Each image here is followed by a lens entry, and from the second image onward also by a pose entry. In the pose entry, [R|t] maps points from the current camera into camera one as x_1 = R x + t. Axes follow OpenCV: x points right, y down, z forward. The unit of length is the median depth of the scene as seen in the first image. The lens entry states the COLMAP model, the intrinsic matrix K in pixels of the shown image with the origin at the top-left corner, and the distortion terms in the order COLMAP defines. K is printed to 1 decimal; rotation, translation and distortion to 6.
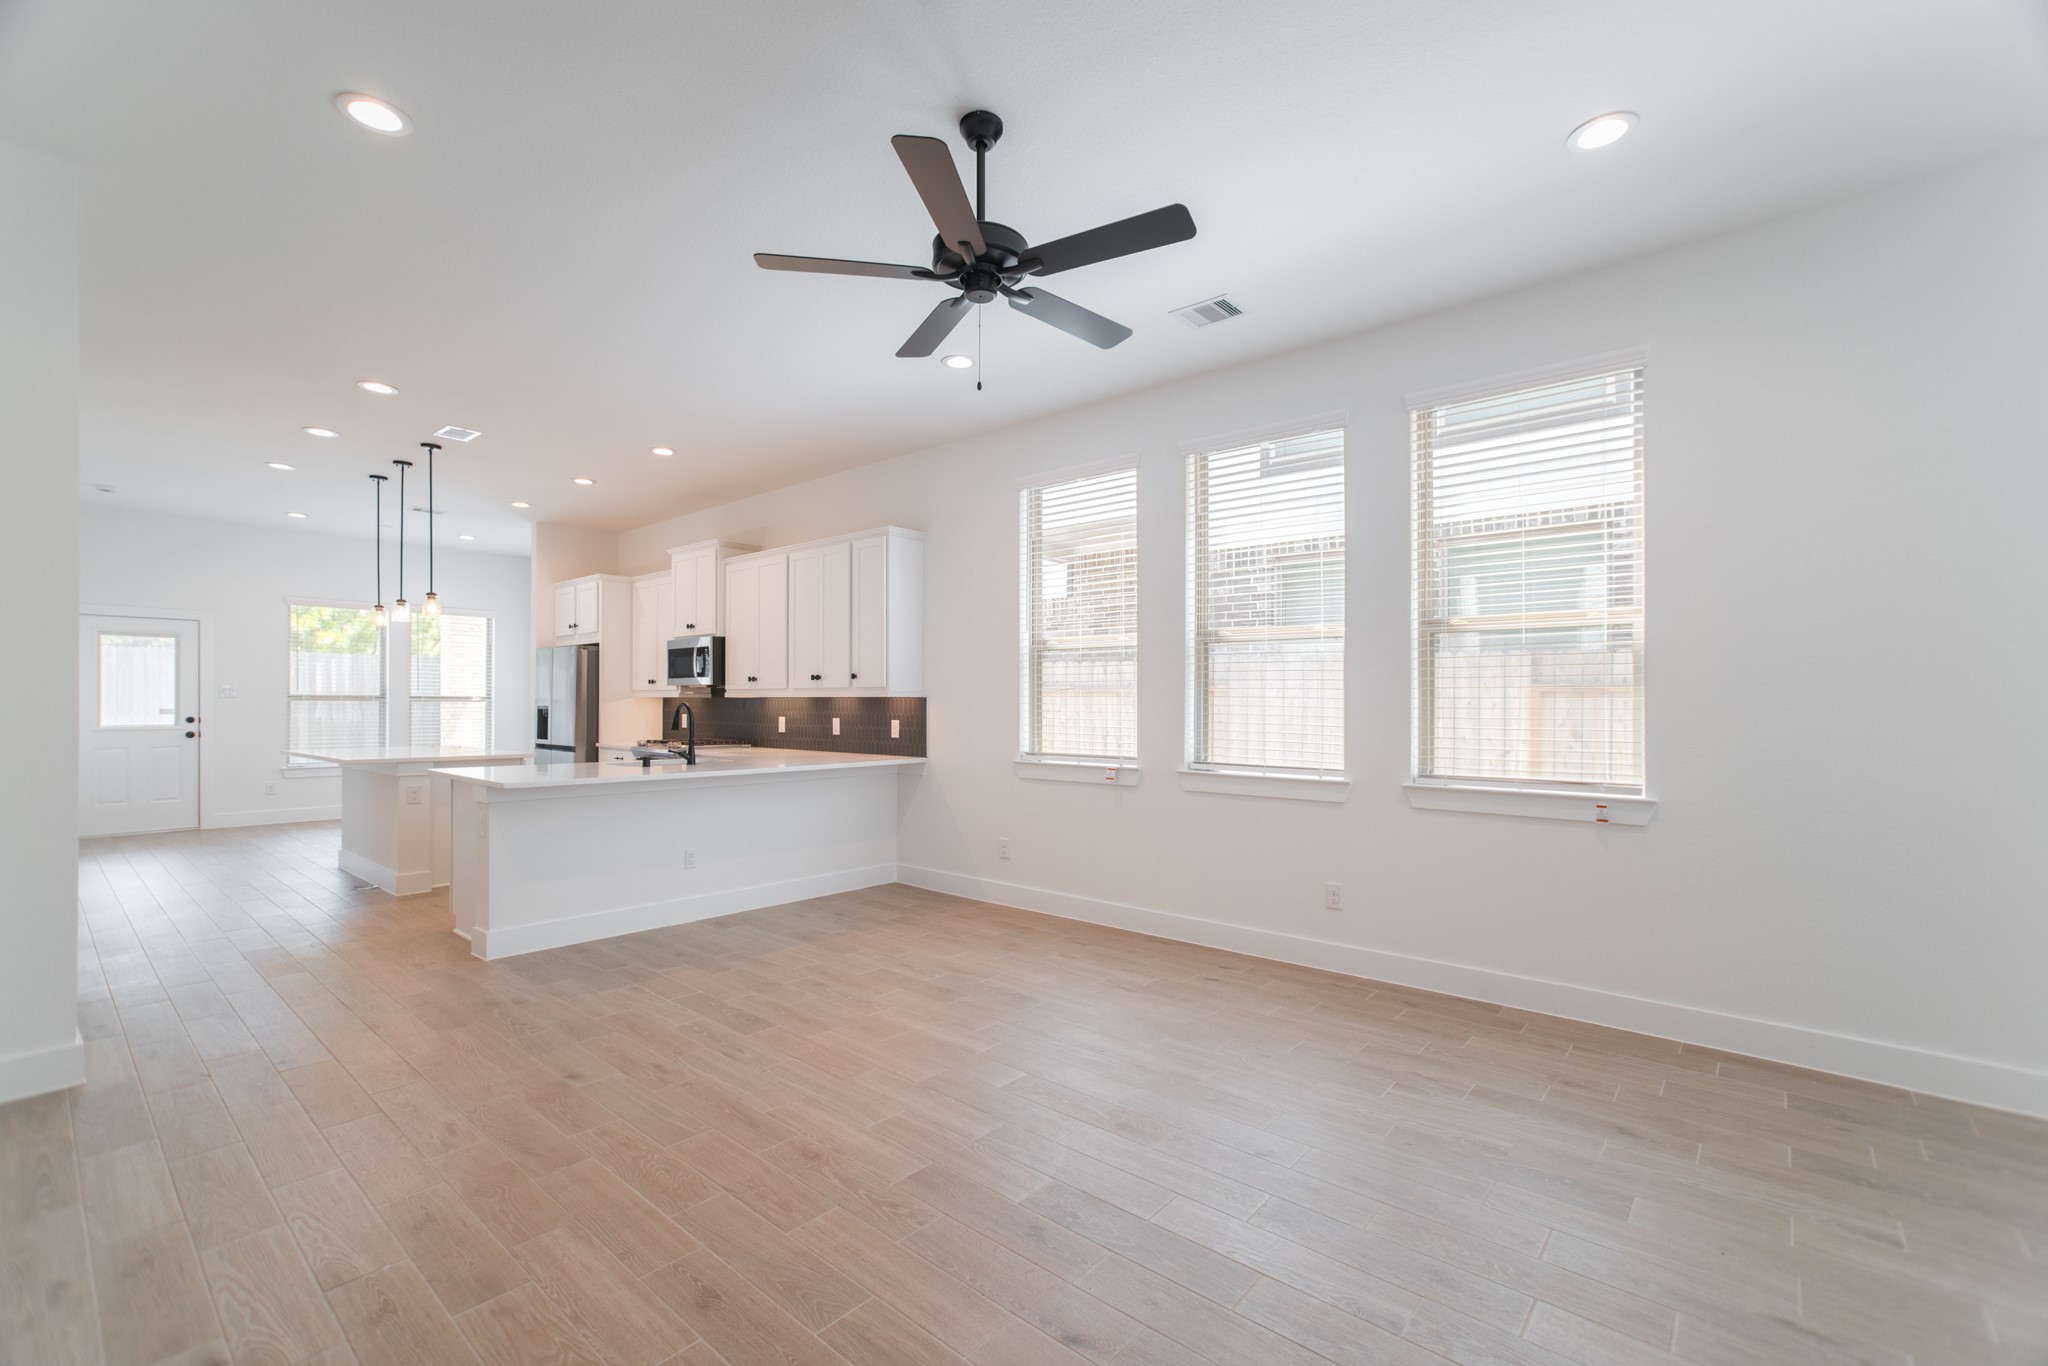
lens RADIAL K [[880.2, 0, 1024.7], [0, 880.2, 702.1], [0, 0, 1]] dist [-0.029887, 0.021737]
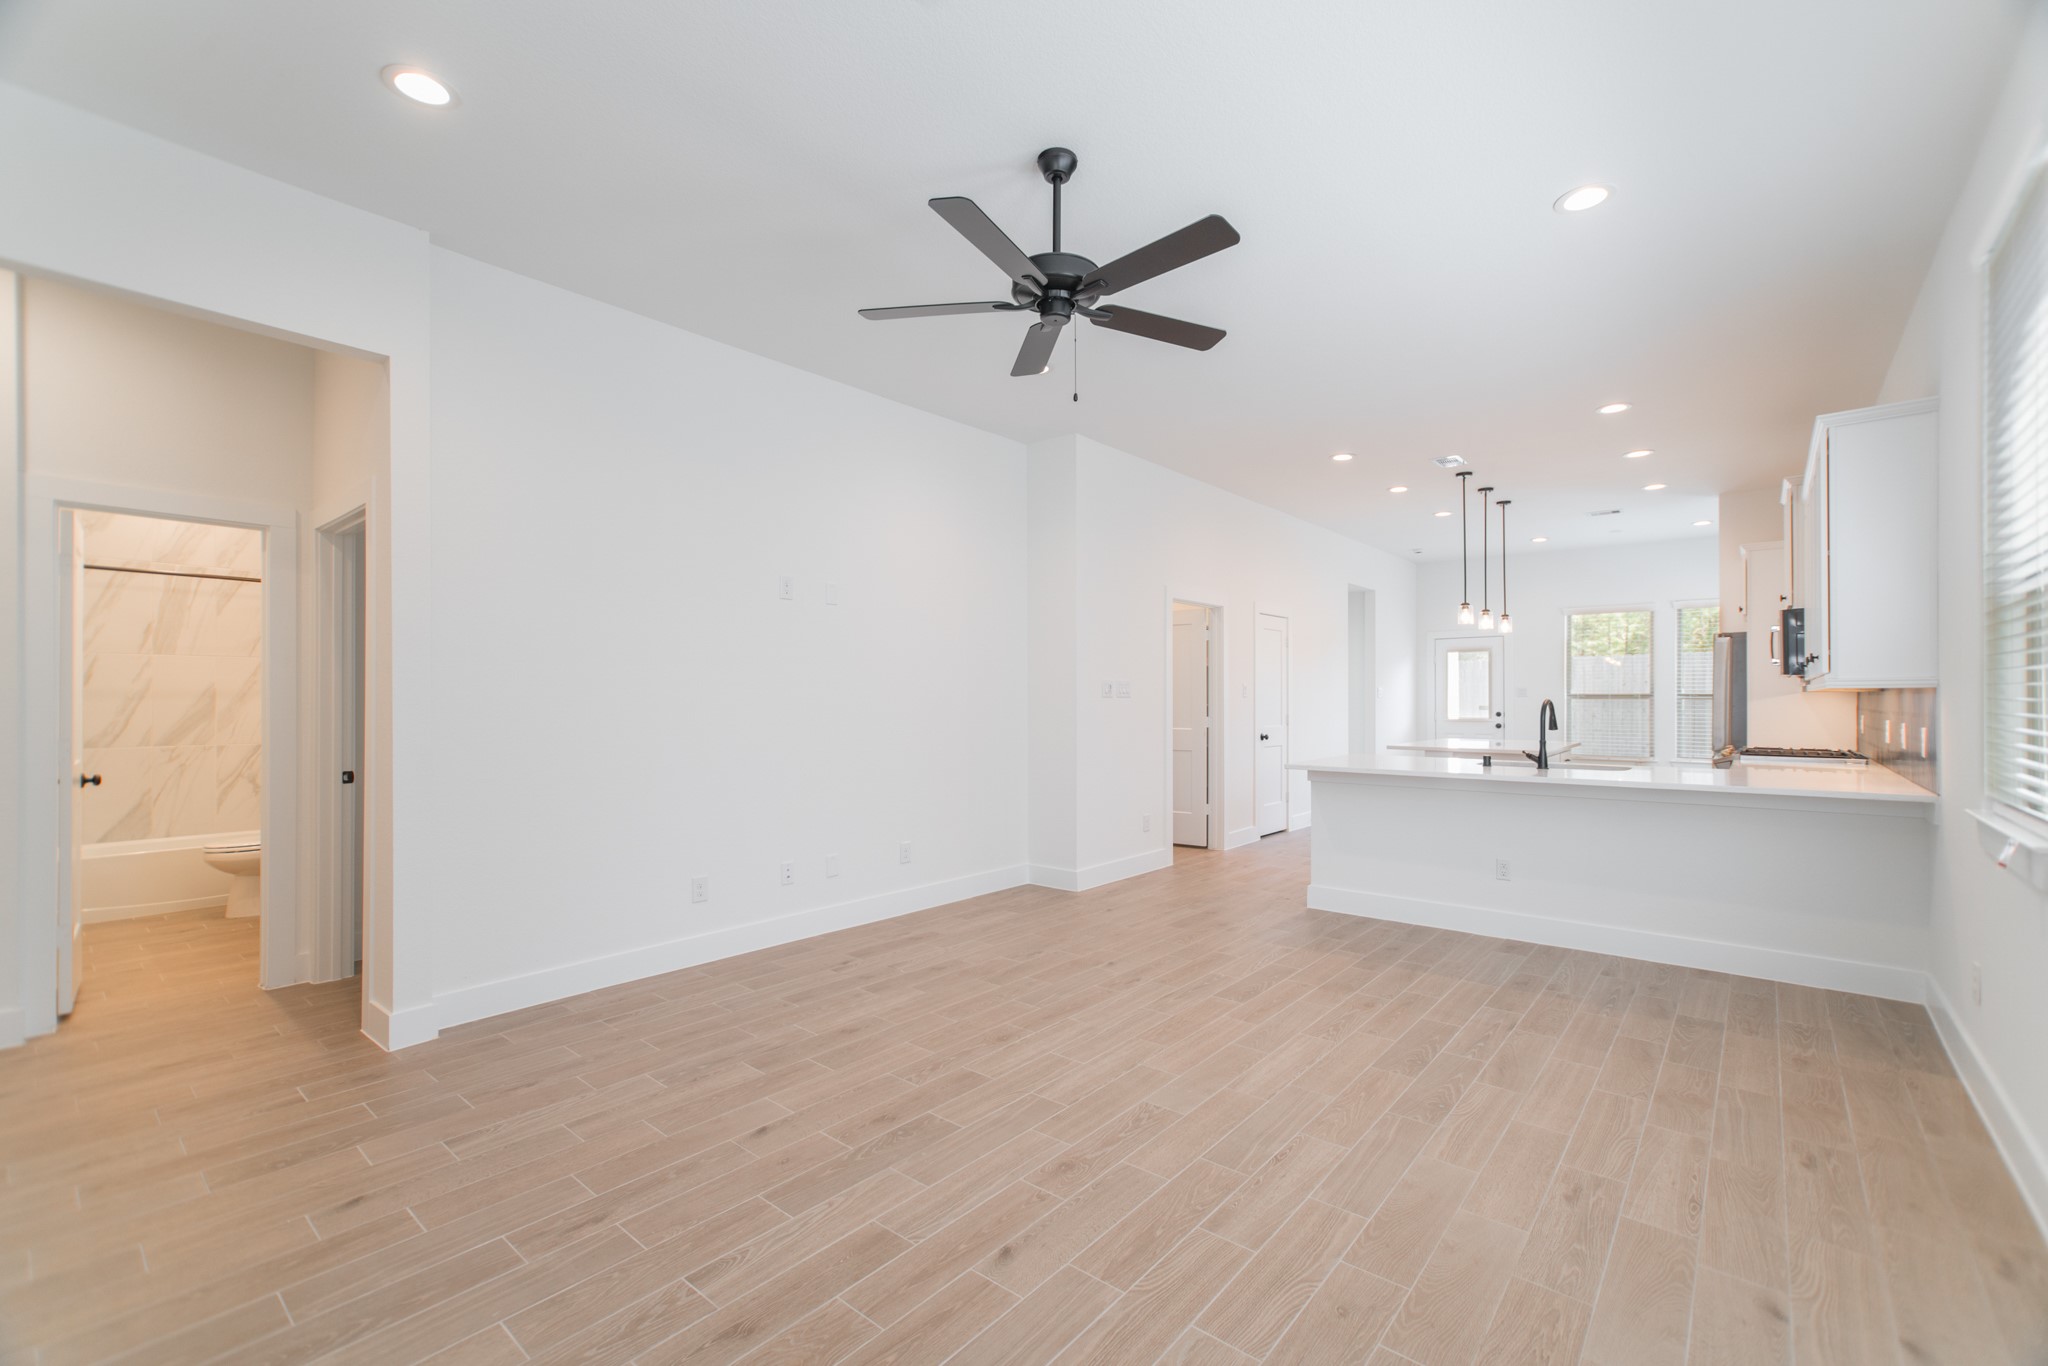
lens RADIAL K [[880.2, 0, 1024.7], [0, 880.2, 702.1], [0, 0, 1]] dist [-0.029887, 0.021737]
pose [[0.008790, -0.001803, -0.999960, 0.485932], [0.003784, 0.999991, -0.001770, 0.002837], [0.999954, -0.003769, 0.008796, 0.451711]]
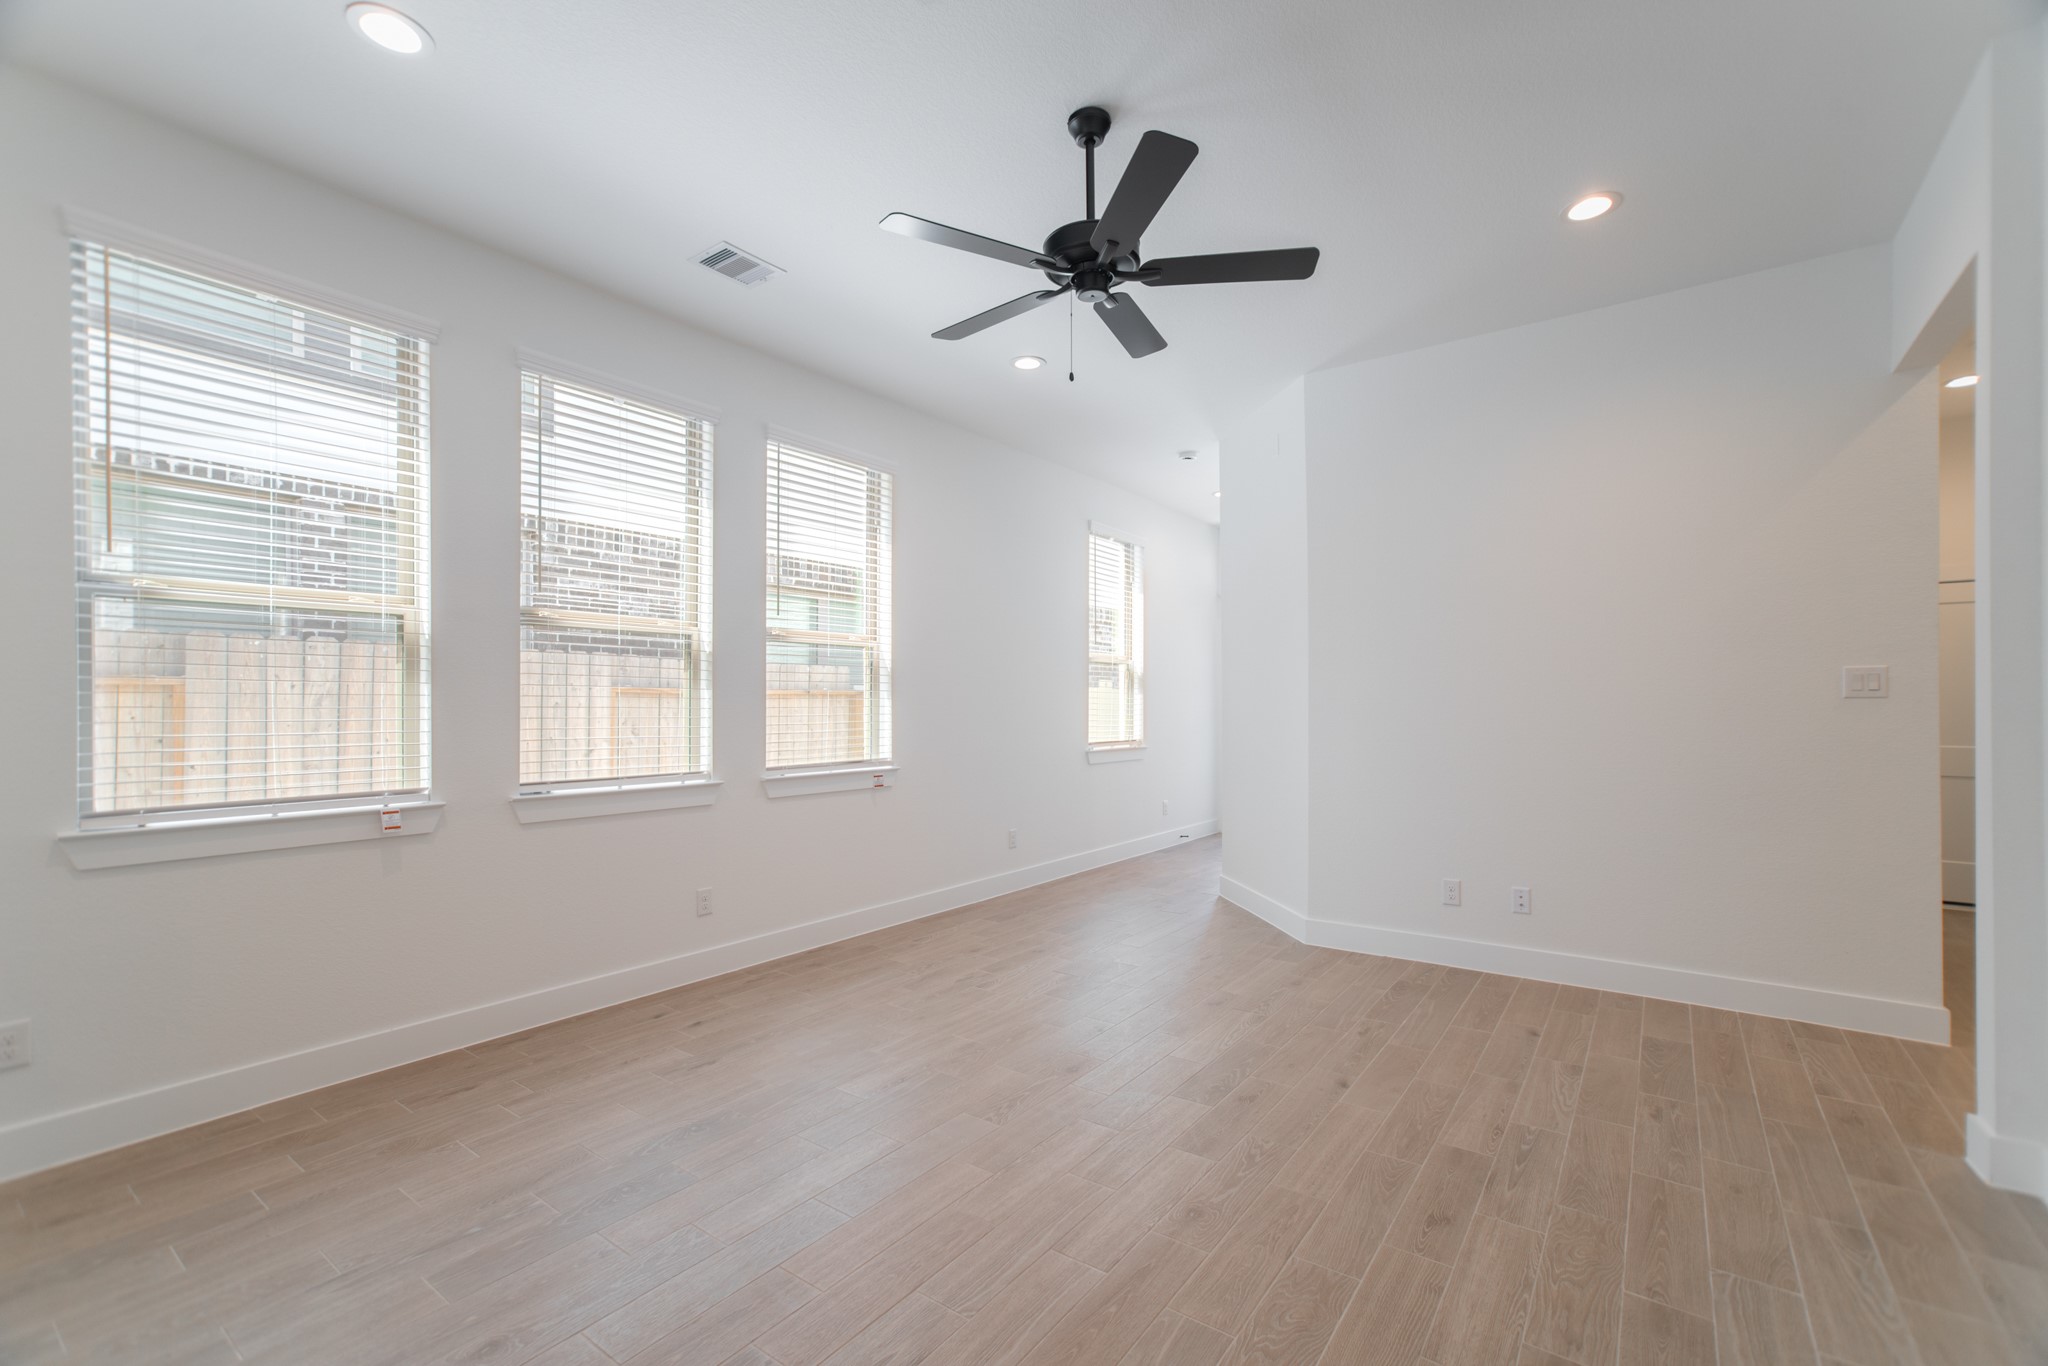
lens RADIAL K [[880.2, 0, 1024.7], [0, 880.2, 702.1], [0, 0, 1]] dist [-0.029887, 0.021737]
pose [[-0.078042, -0.001228, 0.996949, -0.493847], [-0.000595, 0.999999, 0.001185, -0.001885], [-0.996950, -0.000500, -0.078043, 0.548432]]
